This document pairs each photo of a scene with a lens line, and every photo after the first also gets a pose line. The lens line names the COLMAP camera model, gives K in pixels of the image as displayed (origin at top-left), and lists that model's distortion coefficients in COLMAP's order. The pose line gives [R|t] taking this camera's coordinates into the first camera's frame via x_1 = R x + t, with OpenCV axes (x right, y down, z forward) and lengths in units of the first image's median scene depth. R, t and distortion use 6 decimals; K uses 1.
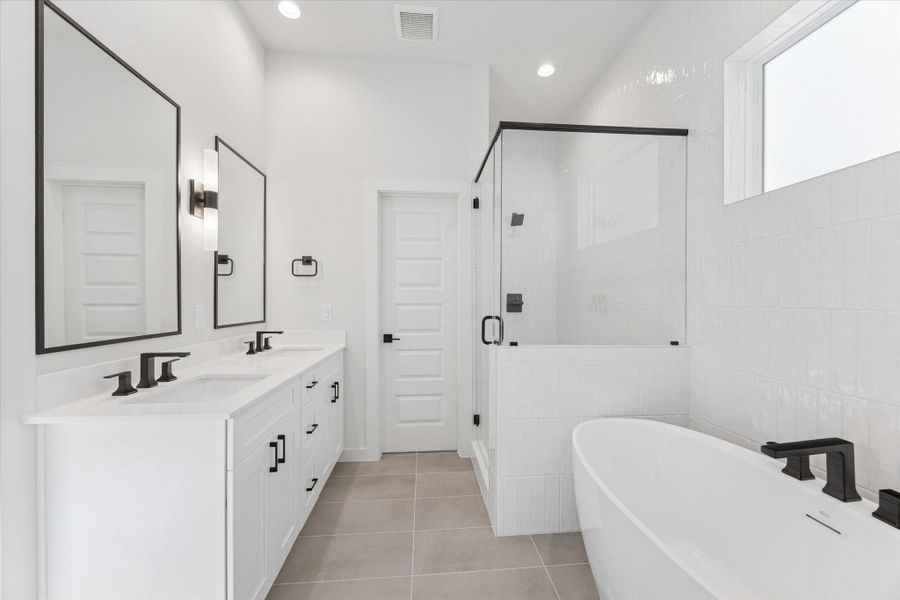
lens RADIAL K [[359.2, 0, 463.6], [0, 359.2, 299.8], [0, 0, 1]] dist [-0.000310, -0.000073]
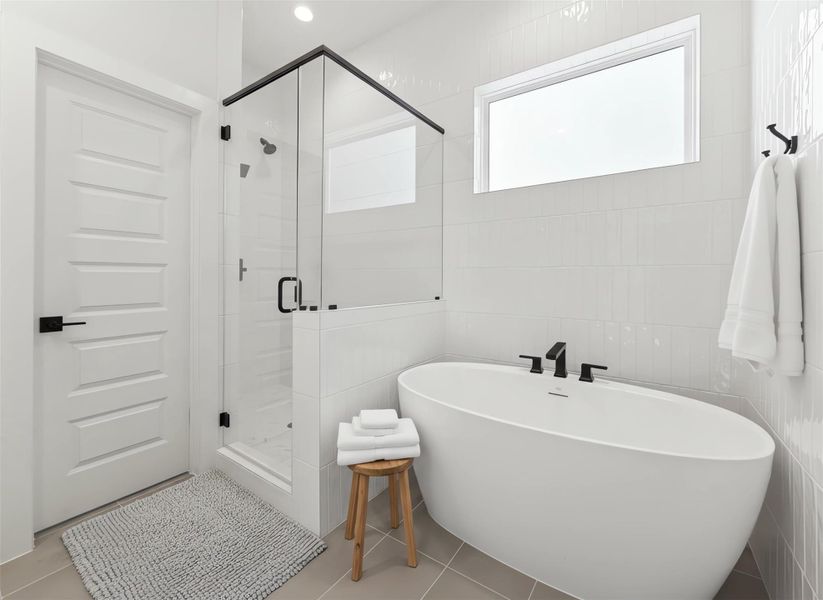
lens RADIAL K [[342.2, 0, 440.4], [0, 342.2, 273.4], [0, 0, 1]] dist [0.017429, -0.000093]
pose [[0.626653, 0.003281, 0.779291, -0.271330], [0.001994, 0.999981, -0.005815, 0.035591], [-0.779296, 0.005198, 0.626635, 0.204179]]
